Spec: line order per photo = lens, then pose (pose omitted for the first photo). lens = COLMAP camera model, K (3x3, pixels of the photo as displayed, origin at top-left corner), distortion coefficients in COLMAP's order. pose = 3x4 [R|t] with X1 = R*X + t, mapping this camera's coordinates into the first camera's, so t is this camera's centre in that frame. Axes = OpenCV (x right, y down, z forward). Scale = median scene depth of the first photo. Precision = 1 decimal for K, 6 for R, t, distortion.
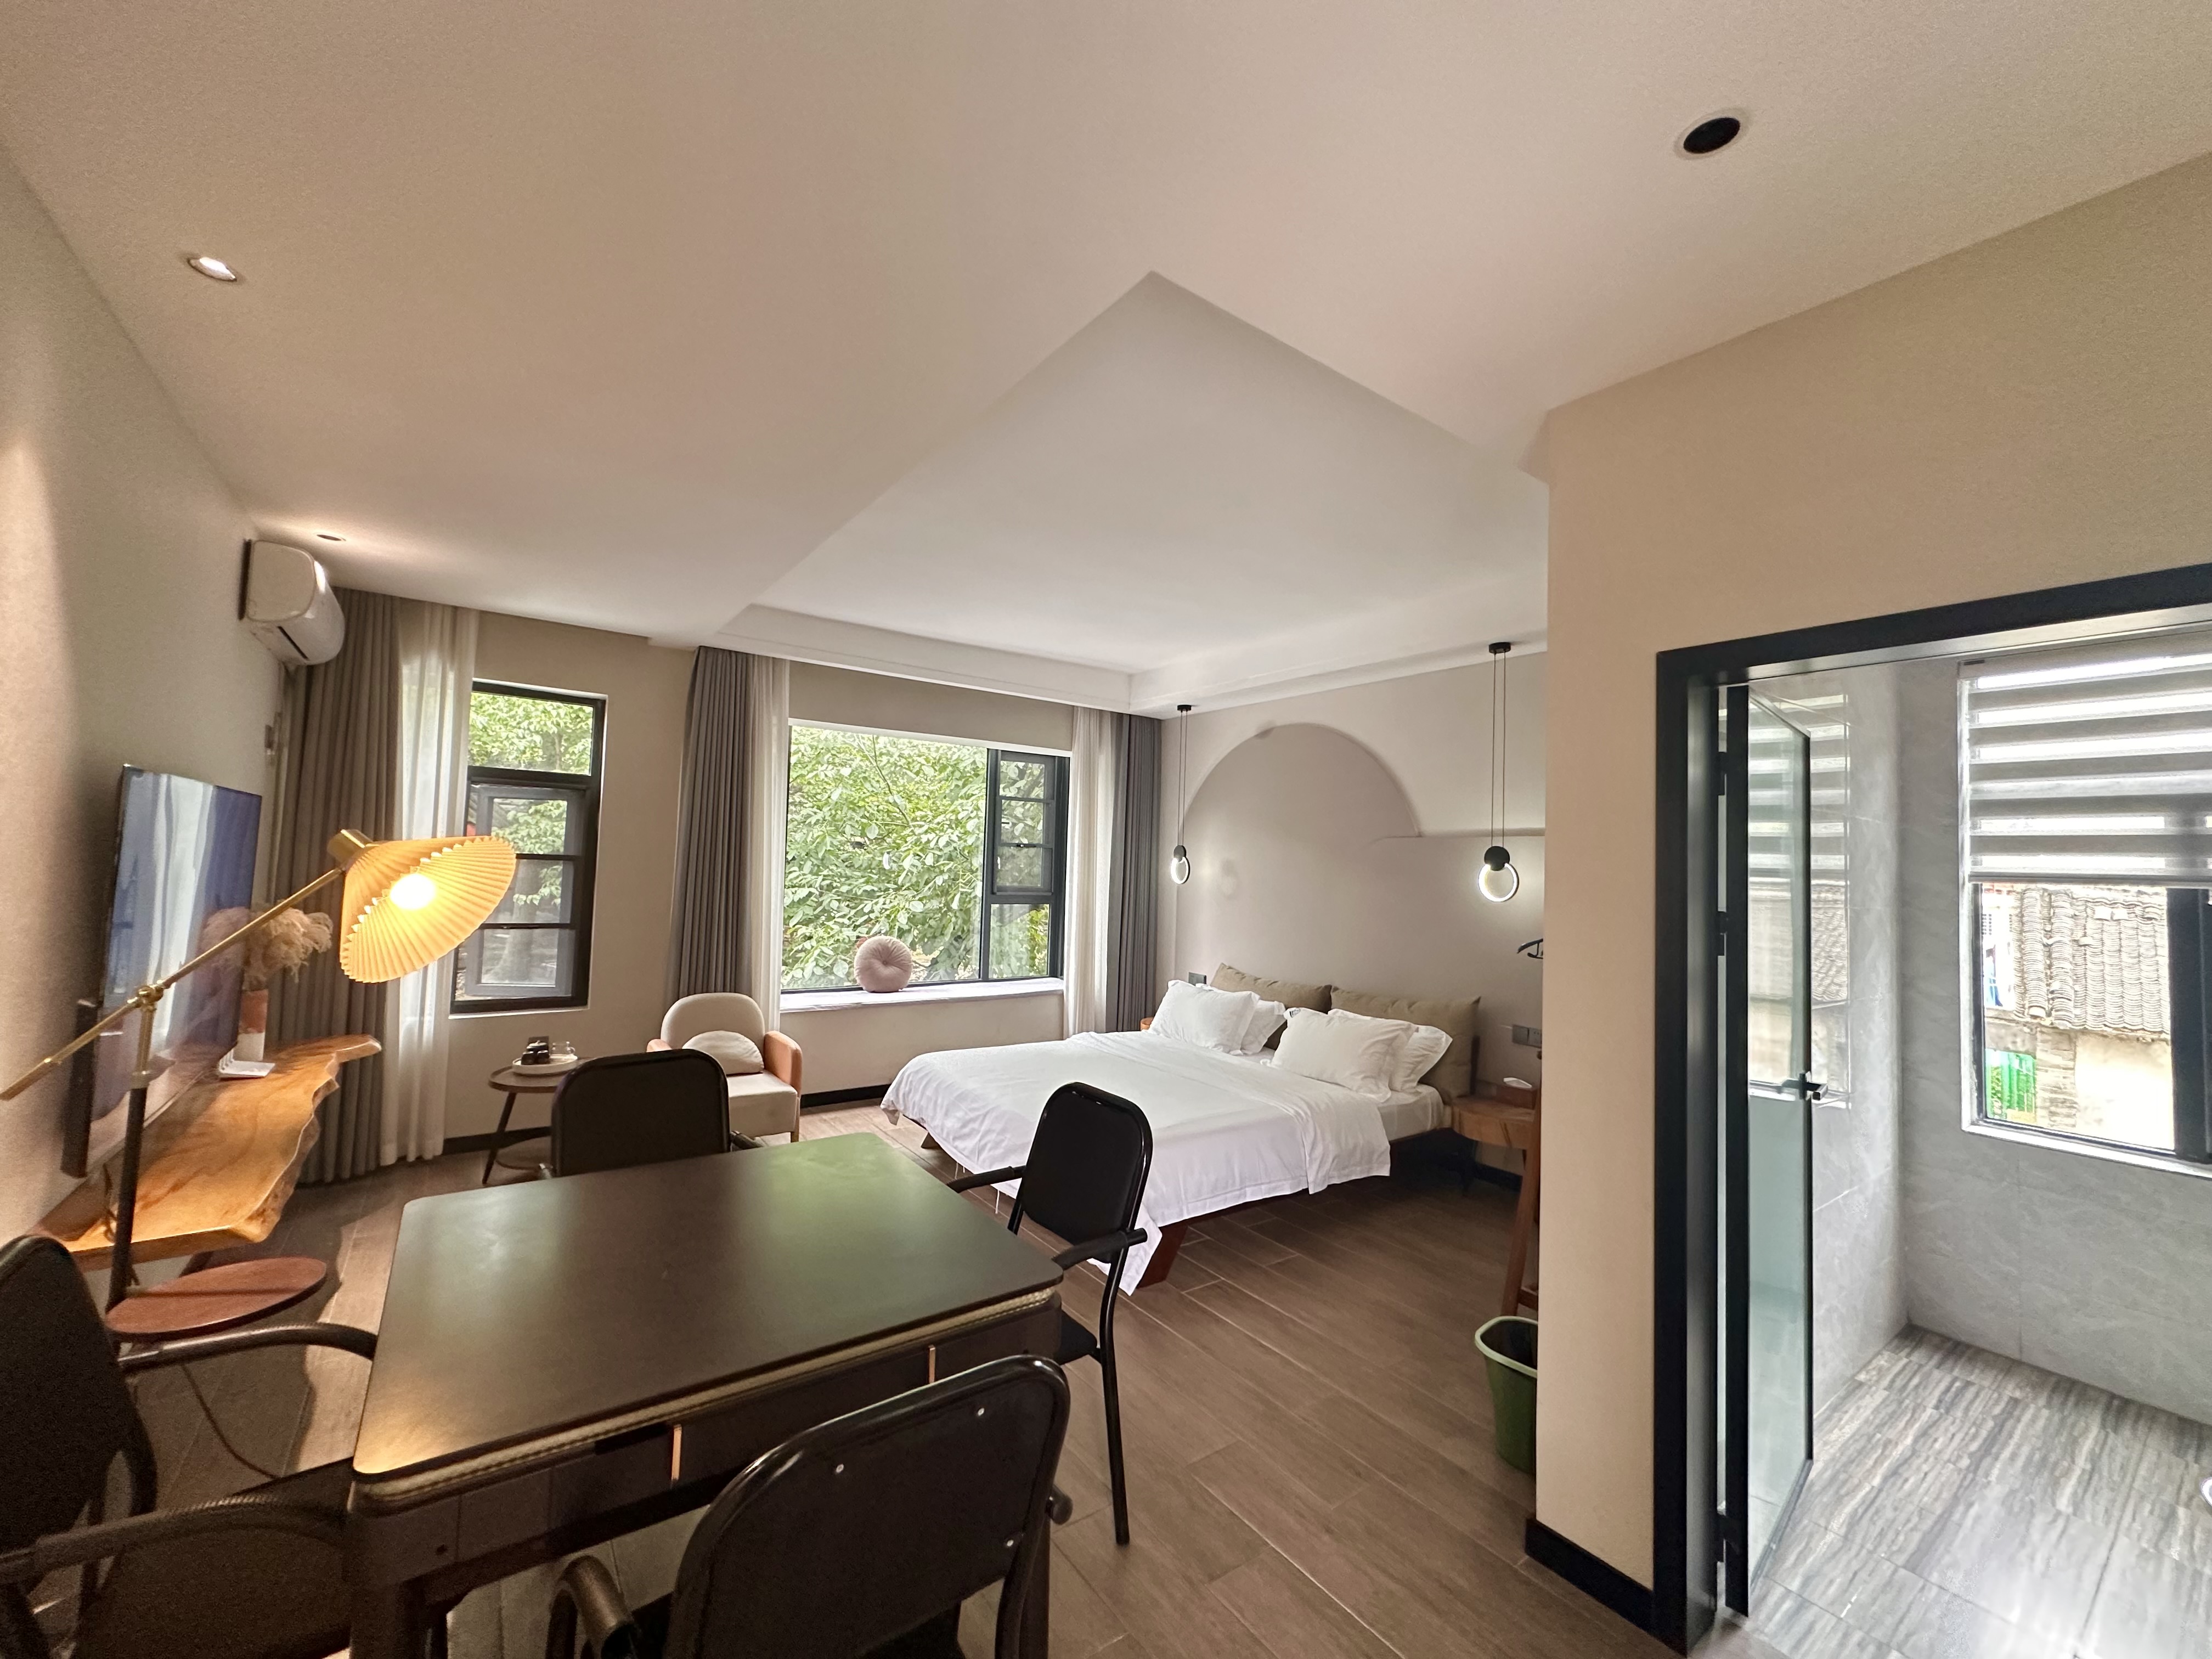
lens RADIAL K [[886.5, 0, 1104.1], [0, 886.5, 825.6], [0, 0, 1]] dist [-0.000545, 0.000136]
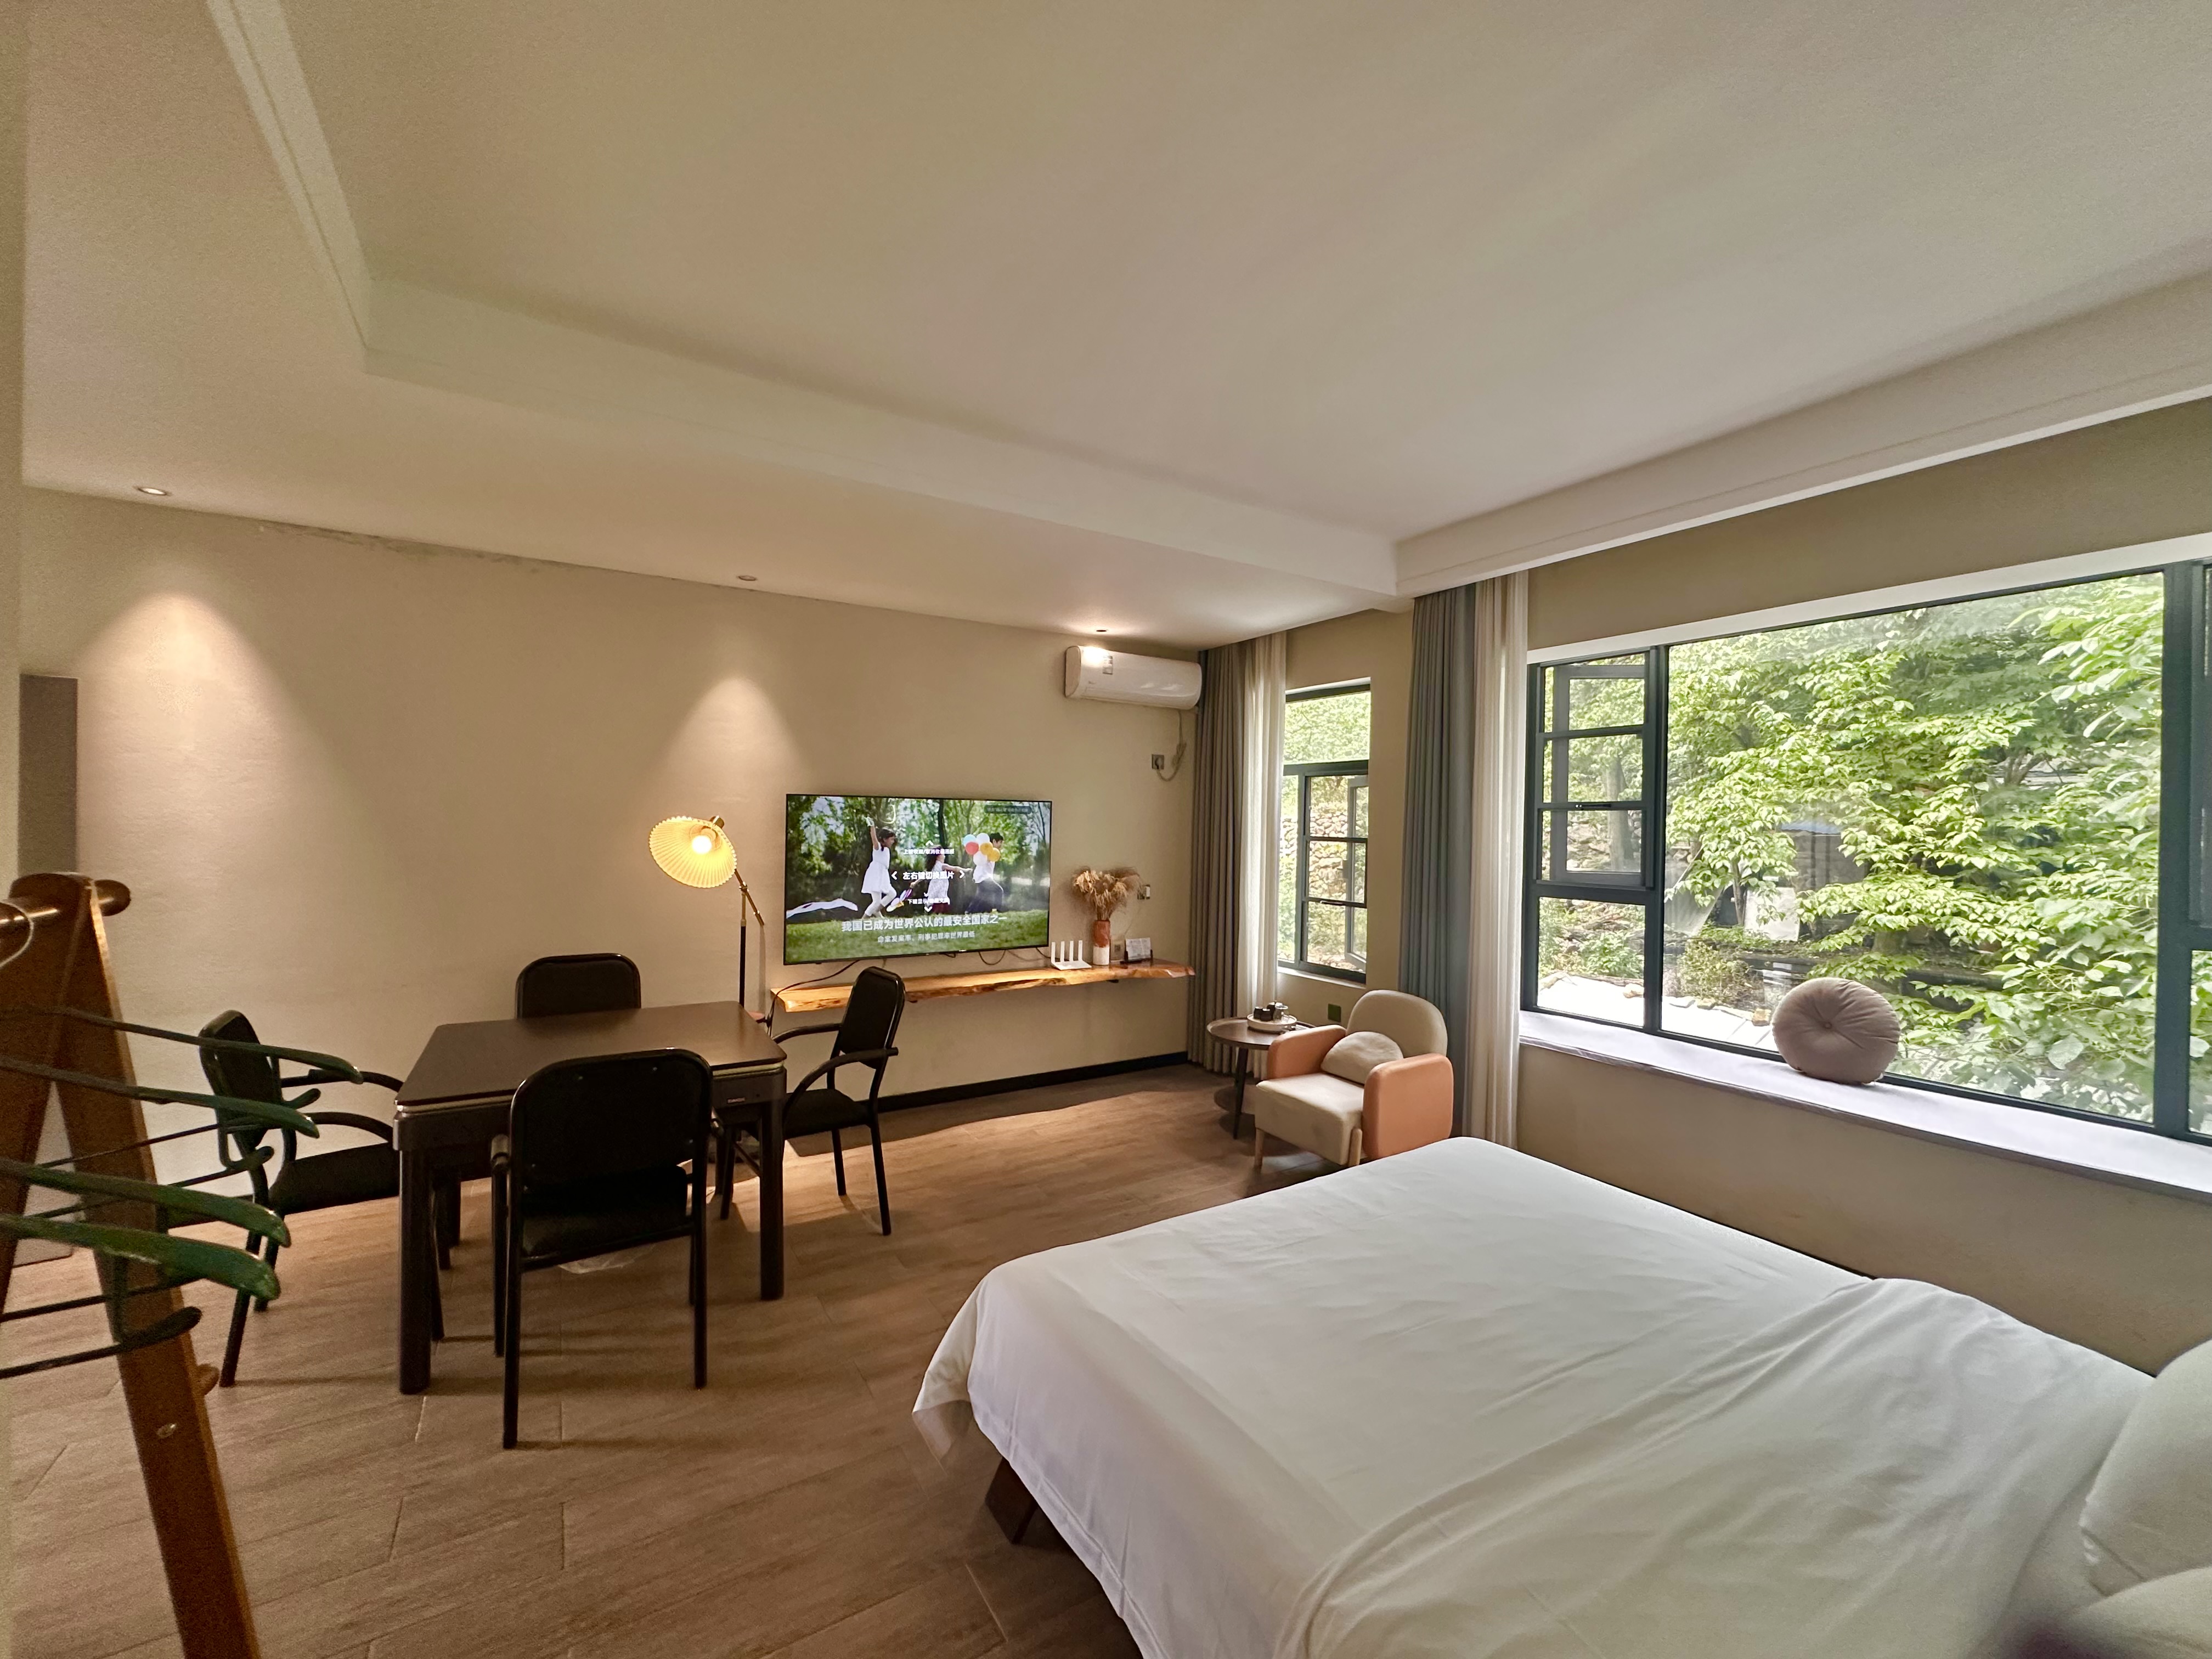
lens RADIAL K [[886.5, 0, 1104.1], [0, 886.5, 825.6], [0, 0, 1]] dist [-0.000545, 0.000136]
pose [[-0.080479, -0.032410, -0.996229, 0.453821], [0.031975, 0.998873, -0.035079, 0.046177], [0.996243, -0.034678, -0.079352, 0.780024]]
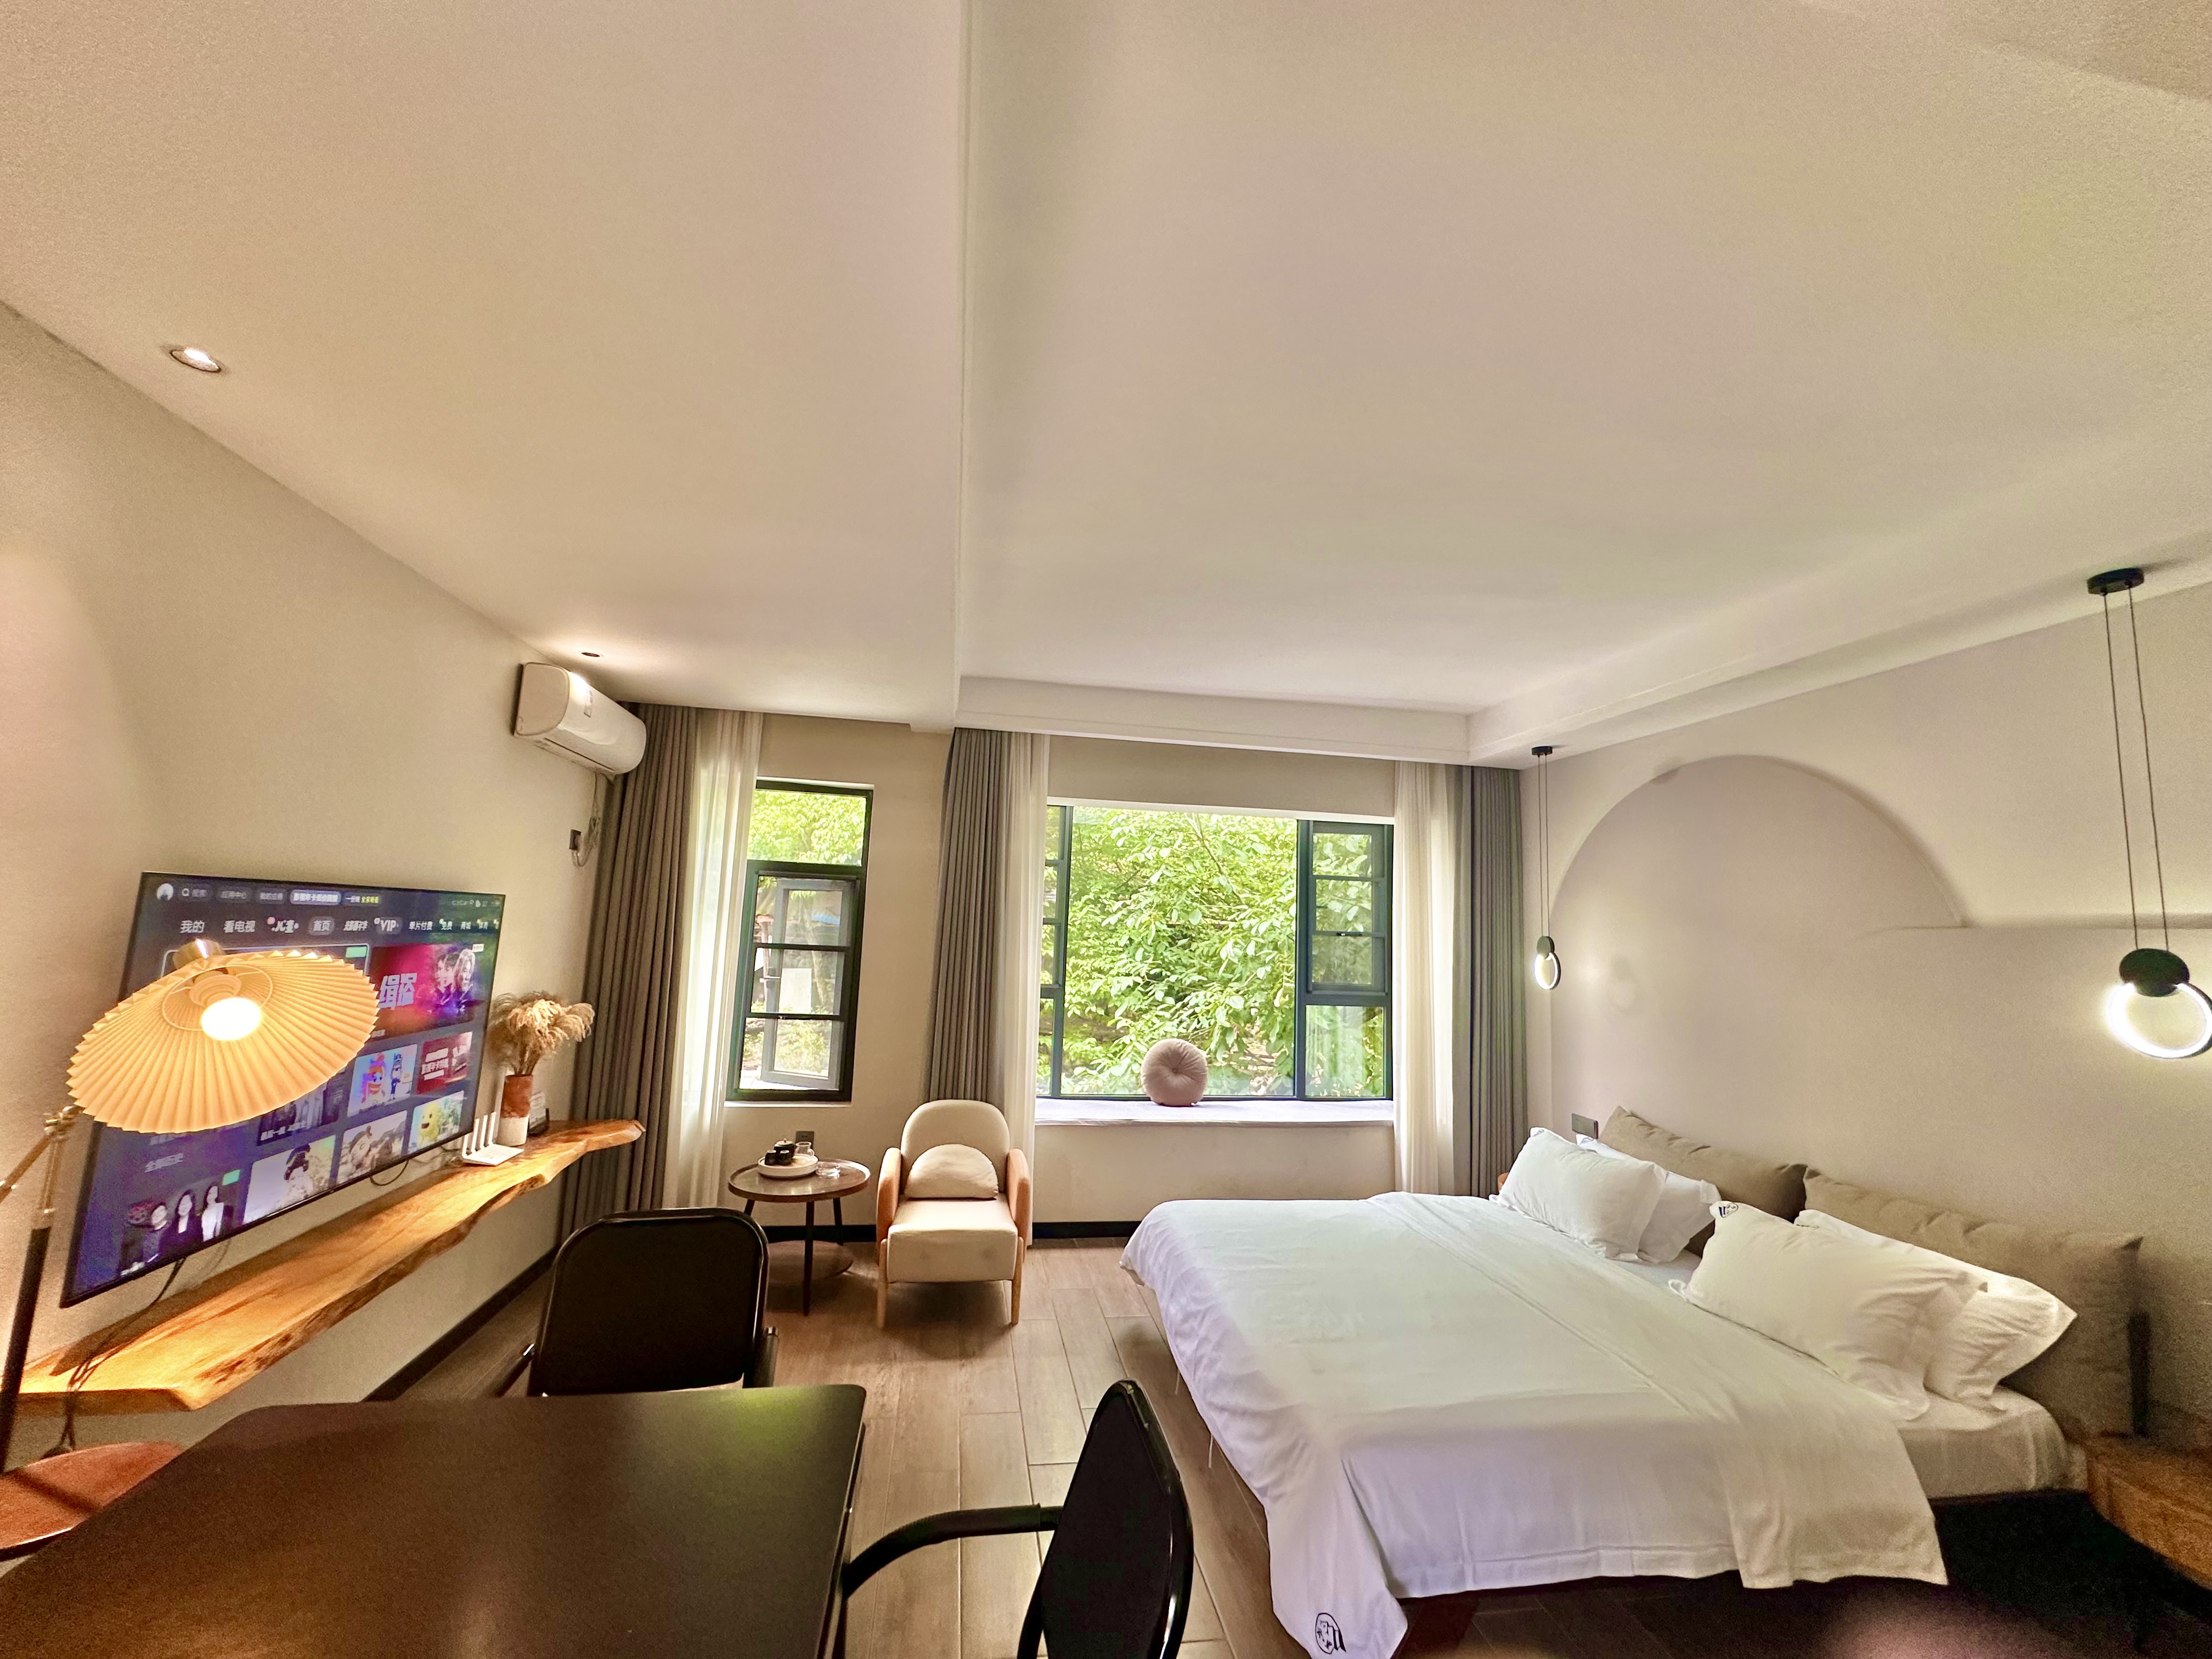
lens RADIAL K [[886.5, 0, 1104.1], [0, 886.5, 825.6], [0, 0, 1]] dist [-0.000545, 0.000136]
pose [[0.897283, -0.050302, -0.438581, 0.109461], [0.010725, 0.995678, -0.092256, -0.006565], [0.441326, 0.078076, 0.893944, 0.228191]]
